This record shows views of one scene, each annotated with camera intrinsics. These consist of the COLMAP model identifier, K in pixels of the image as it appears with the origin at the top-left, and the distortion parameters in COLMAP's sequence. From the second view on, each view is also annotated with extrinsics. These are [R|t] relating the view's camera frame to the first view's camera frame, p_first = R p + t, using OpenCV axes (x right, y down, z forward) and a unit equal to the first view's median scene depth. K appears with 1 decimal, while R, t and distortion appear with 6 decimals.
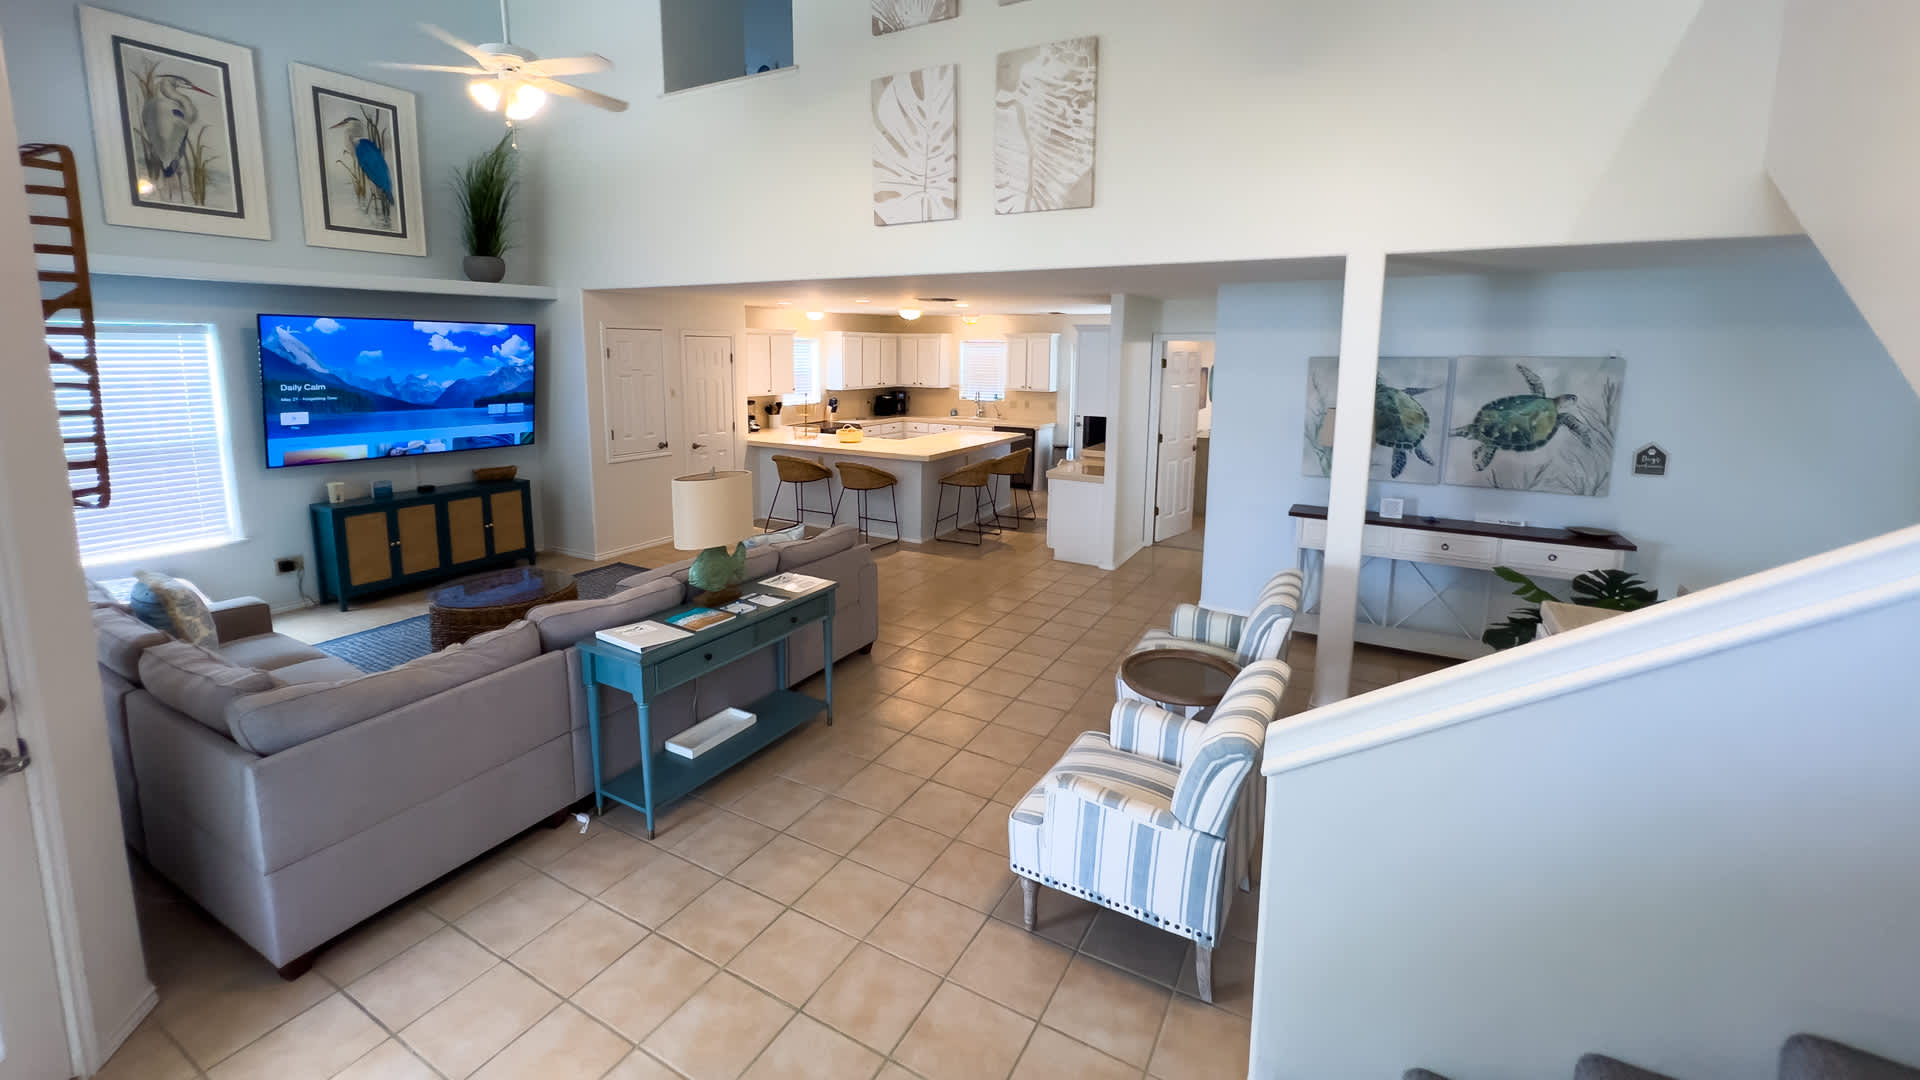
lens RADIAL K [[768.8, 0, 954.6], [0, 768.8, 448.6], [0, 0, 1]] dist [-0.000114, -0.000012]
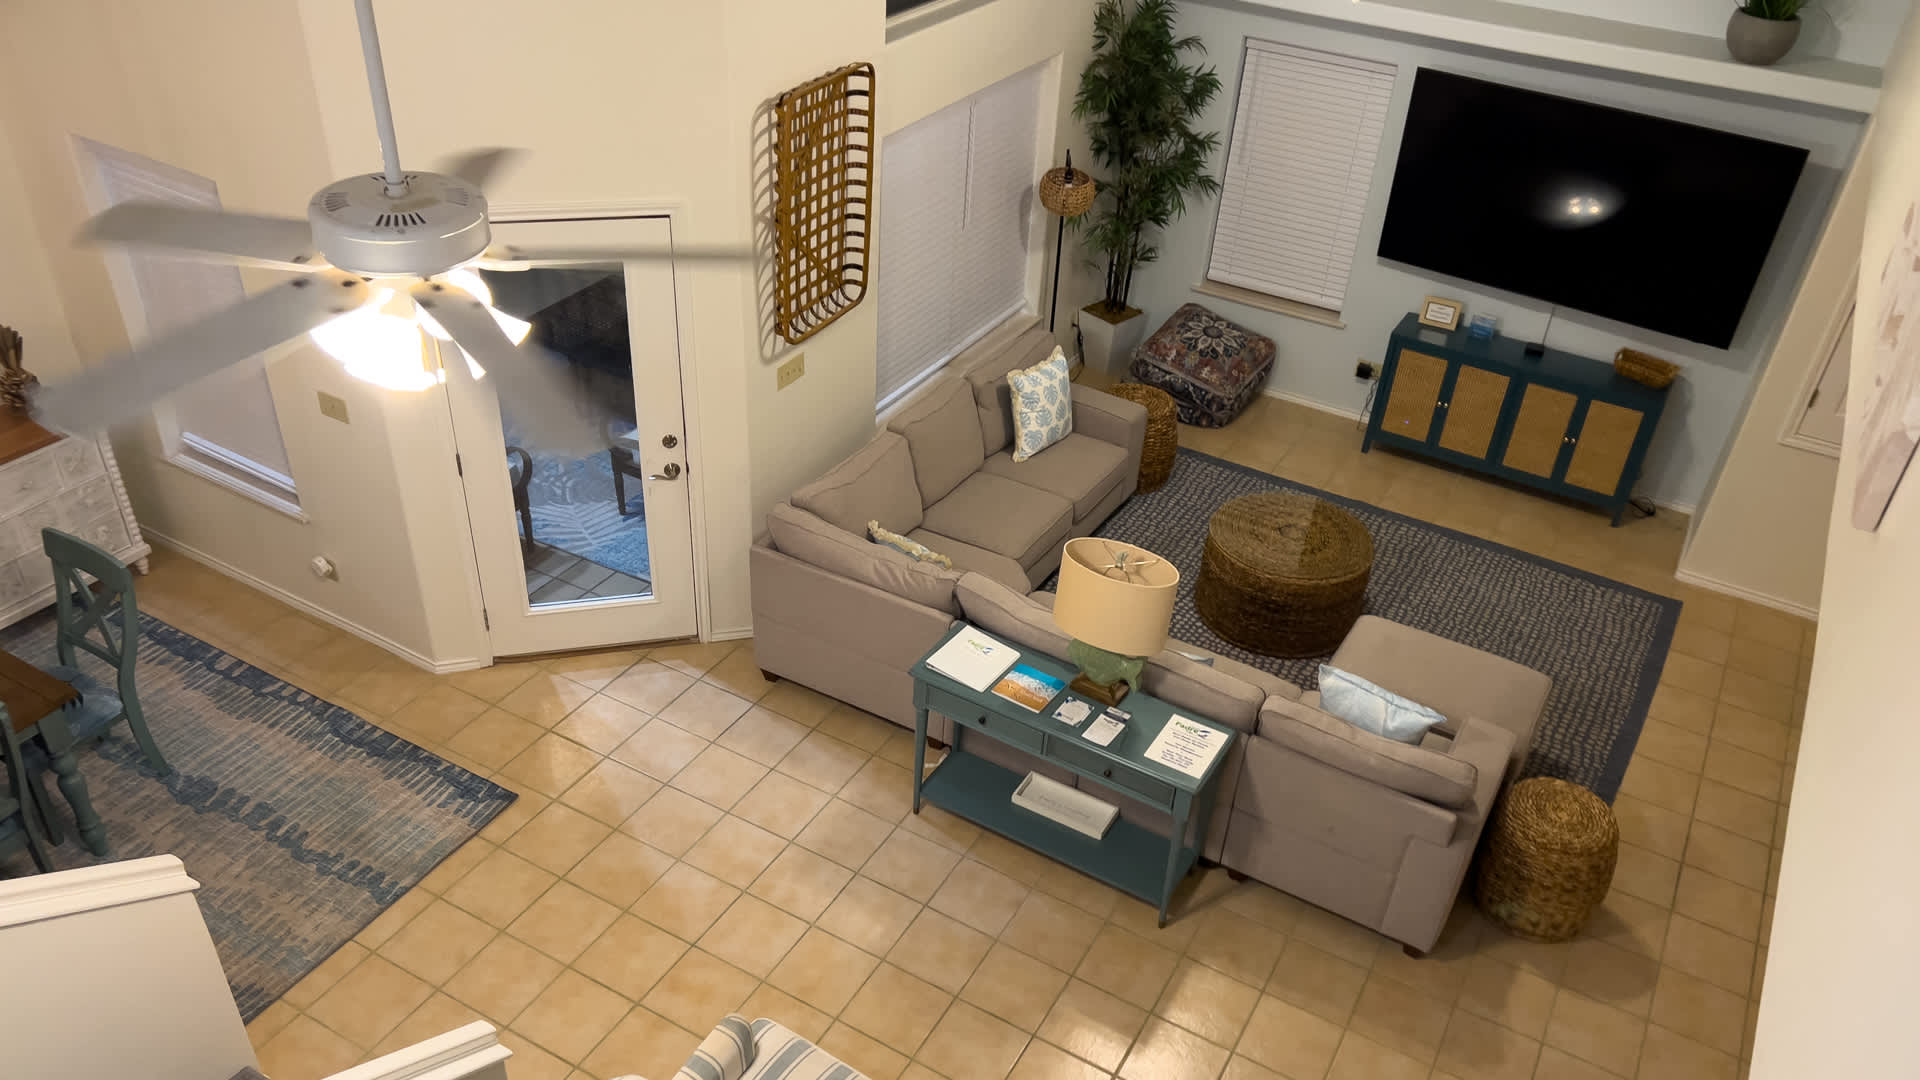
lens RADIAL K [[1521.2, 0, 960.0], [0, 1521.2, 540.0], [0, 0, 1]] dist [-0.054001, -0.001267]
pose [[-0.004110, 0.528658, -0.848825, 0.605412], [-0.185327, 0.833724, 0.520151, -0.457834], [0.982668, 0.159448, 0.094548, 0.442377]]
